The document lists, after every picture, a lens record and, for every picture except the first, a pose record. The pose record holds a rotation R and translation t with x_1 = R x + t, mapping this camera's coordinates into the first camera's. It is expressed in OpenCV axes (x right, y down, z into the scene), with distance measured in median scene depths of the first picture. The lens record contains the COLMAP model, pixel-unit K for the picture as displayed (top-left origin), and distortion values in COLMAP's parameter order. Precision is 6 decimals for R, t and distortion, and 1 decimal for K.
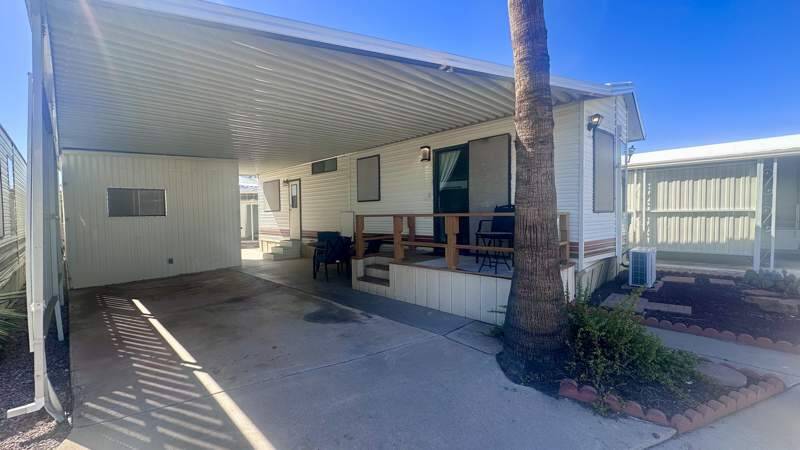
lens RADIAL K [[319.3, 0, 399.5], [0, 319.3, 227.4], [0, 0, 1]] dist [-0.000388, 0.000001]
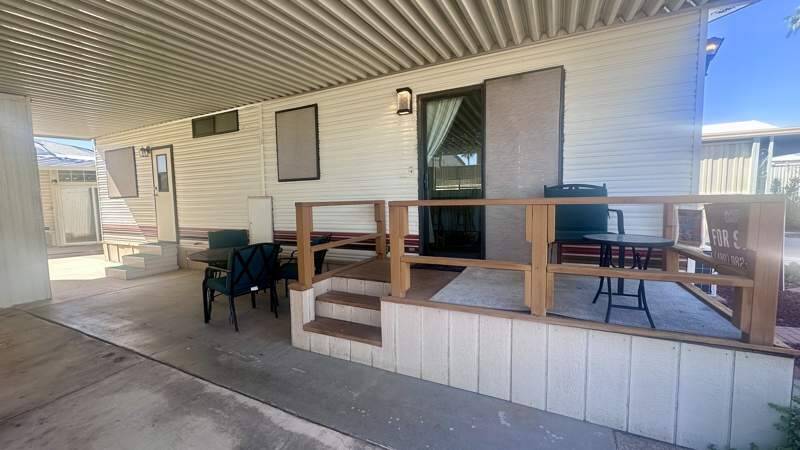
lens RADIAL K [[319.3, 0, 402.8], [0, 319.3, 226.1], [0, 0, 1]] dist [-0.000388, 0.000001]
pose [[0.953306, -0.029865, 0.300524, -0.103600], [0.018551, 0.999010, 0.040433, -0.015510], [-0.301434, -0.032971, 0.952917, 0.375361]]
